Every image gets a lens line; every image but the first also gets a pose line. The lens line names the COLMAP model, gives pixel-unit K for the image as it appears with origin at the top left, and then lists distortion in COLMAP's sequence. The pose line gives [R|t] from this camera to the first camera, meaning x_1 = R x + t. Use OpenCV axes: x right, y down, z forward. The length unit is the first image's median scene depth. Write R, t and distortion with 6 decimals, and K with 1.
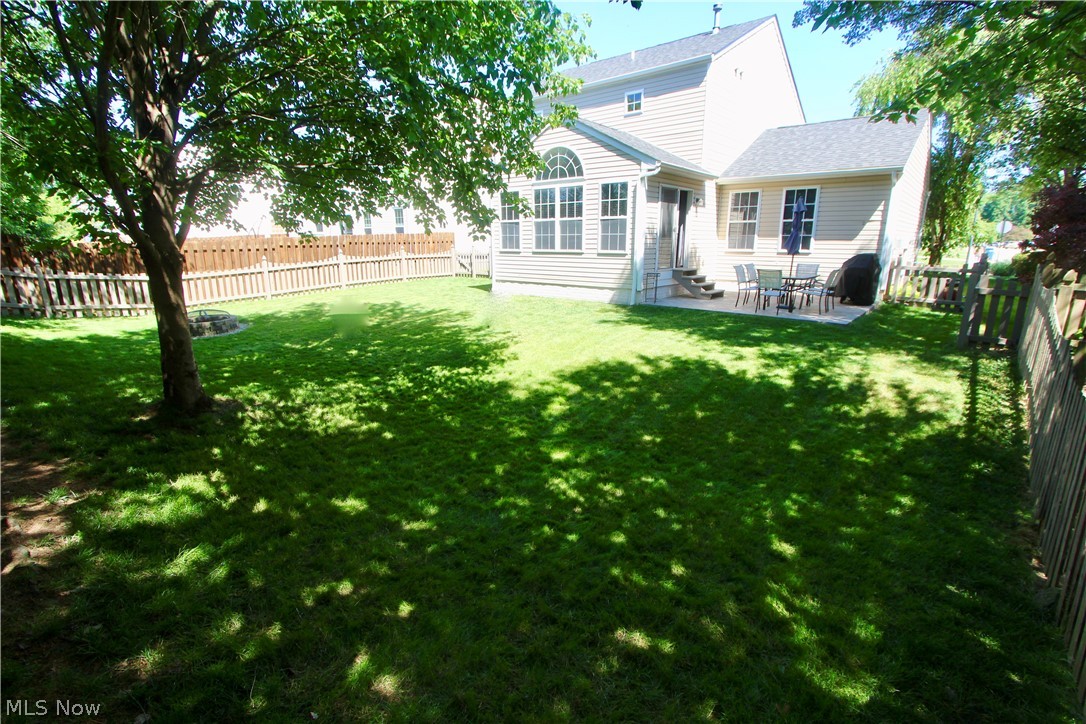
lens RADIAL K [[497.2, 0, 543.0], [0, 497.2, 362.0], [0, 0, 1]] dist [-0.015039, 0.000246]
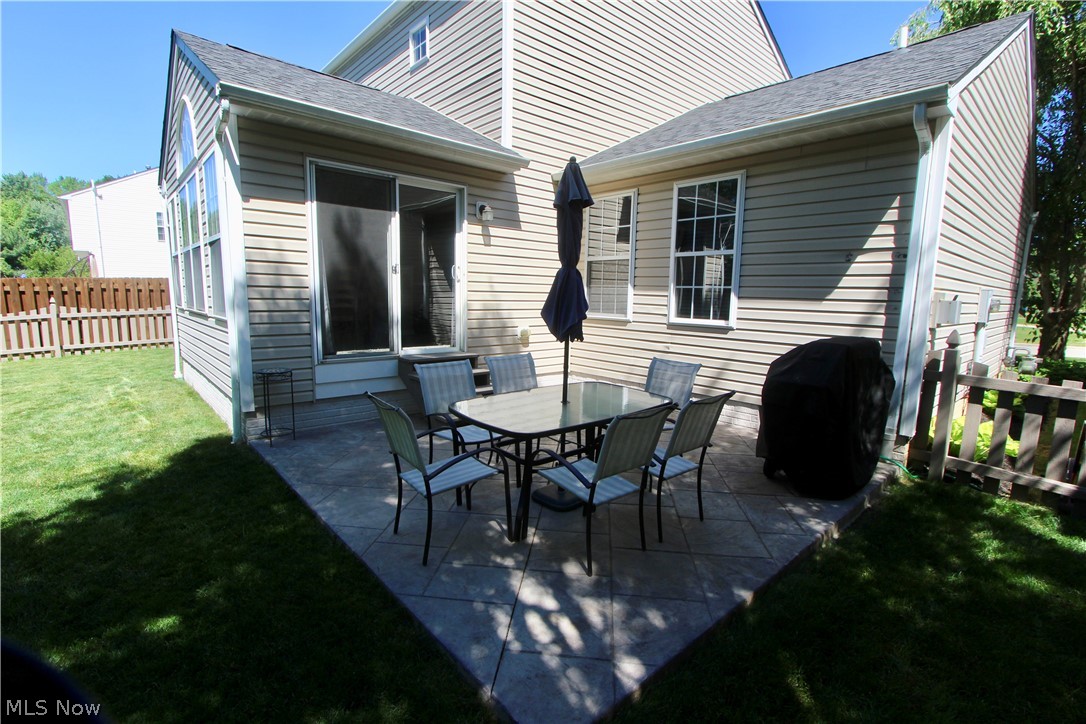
lens RADIAL K [[497.2, 0, 543.0], [0, 497.2, 362.0], [0, 0, 1]] dist [-0.015039, 0.000246]
pose [[0.990439, 0.043602, -0.130876, 0.469363], [-0.056677, 0.993581, -0.097902, -0.149983], [0.125767, 0.104384, 0.986553, 0.601780]]
